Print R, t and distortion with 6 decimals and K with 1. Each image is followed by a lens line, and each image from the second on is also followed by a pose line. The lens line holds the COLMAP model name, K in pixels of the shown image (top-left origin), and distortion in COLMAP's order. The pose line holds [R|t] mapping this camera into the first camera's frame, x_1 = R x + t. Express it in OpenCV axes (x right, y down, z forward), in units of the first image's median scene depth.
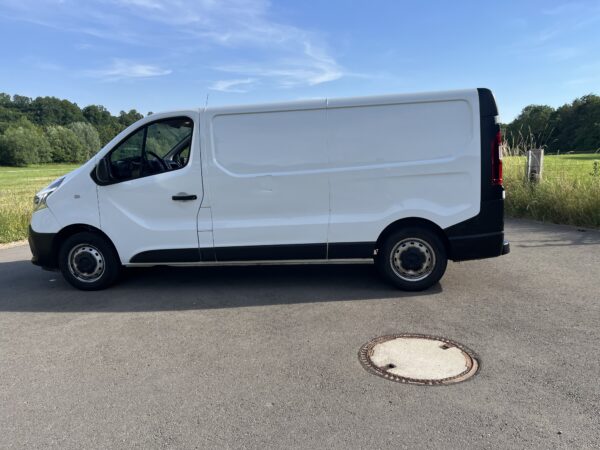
lens RADIAL K [[453.7, 0, 305.8], [0, 453.7, 223.7], [0, 0, 1]] dist [0.086661, -0.120572]
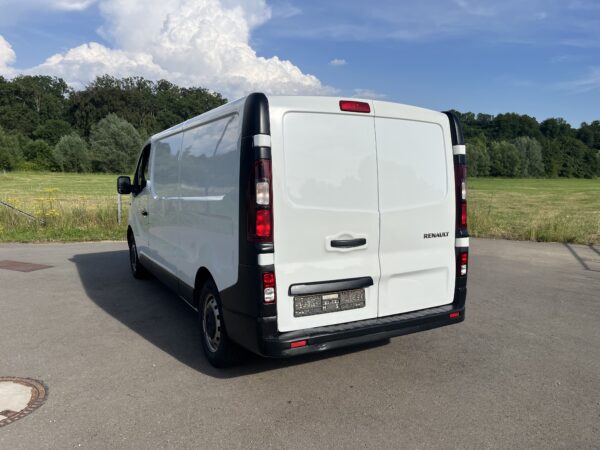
lens RADIAL K [[453.1, 0, 300.3], [0, 453.1, 234.2], [0, 0, 1]] dist [0.083974, -0.111231]
pose [[0.608065, 0.136837, -0.782006, 0.813142], [-0.142692, 0.987830, 0.061899, -0.123571], [0.780959, 0.073948, 0.620190, 0.564939]]
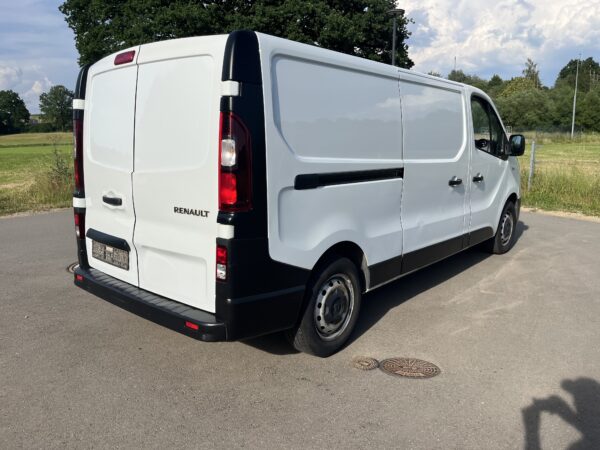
lens RADIAL K [[452.8, 0, 310.6], [0, 452.8, 220.7], [0, 0, 1]] dist [0.088881, -0.122077]
pose [[-0.518556, 0.188587, -0.833987, 0.757144], [-0.104223, 0.954160, 0.280565, -0.255456], [0.848668, 0.232409, -0.475130, 1.505376]]
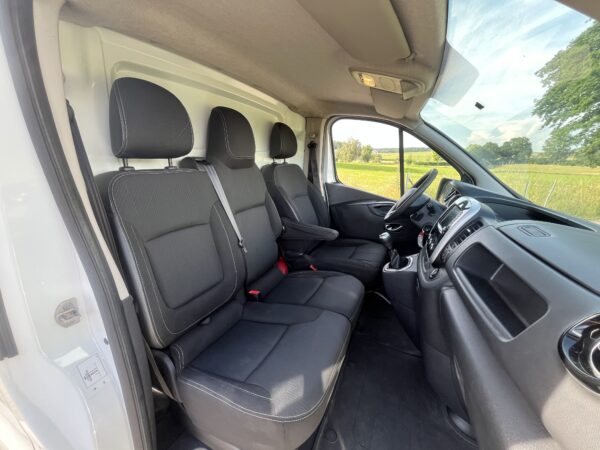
lens RADIAL K [[245.2, 0, 300.1], [0, 245.2, 223.1], [0, 0, 1]] dist [-0.001885, 0.000209]
pose [[-0.964220, -0.094896, 0.247536, -0.294956], [0.012580, 0.916307, 0.400280, -0.220329], [-0.264804, 0.389072, -0.882328, 1.353951]]
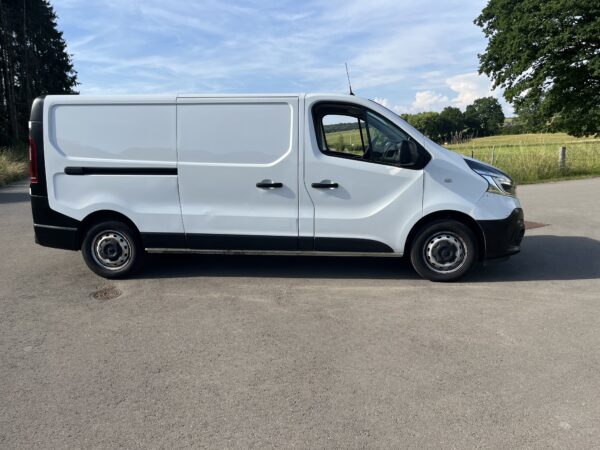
lens RADIAL K [[453.7, 0, 305.8], [0, 453.7, 223.7], [0, 0, 1]] dist [0.086661, -0.120572]
pose [[-0.996488, 0.061758, -0.056544, -0.104579], [0.040729, 0.947510, 0.317120, -0.332807], [0.073161, 0.313703, -0.946698, 2.225495]]
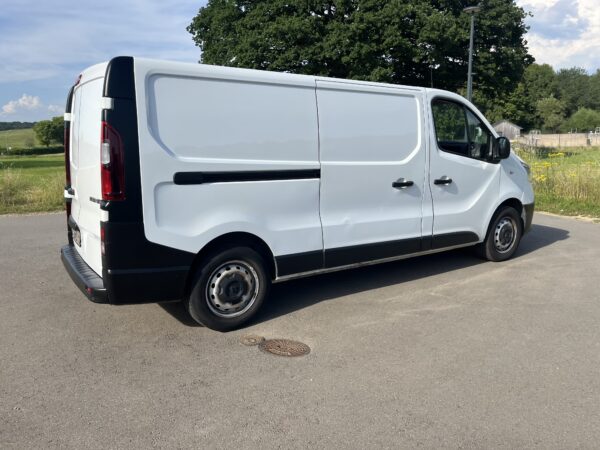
lens RADIAL K [[453.7, 0, 305.8], [0, 453.7, 223.7], [0, 0, 1]] dist [0.086661, -0.120572]
pose [[-0.728949, 0.160384, -0.665515, 0.624388], [-0.063960, 0.951959, 0.299472, -0.289577], [0.681574, 0.260866, -0.683671, 1.794903]]
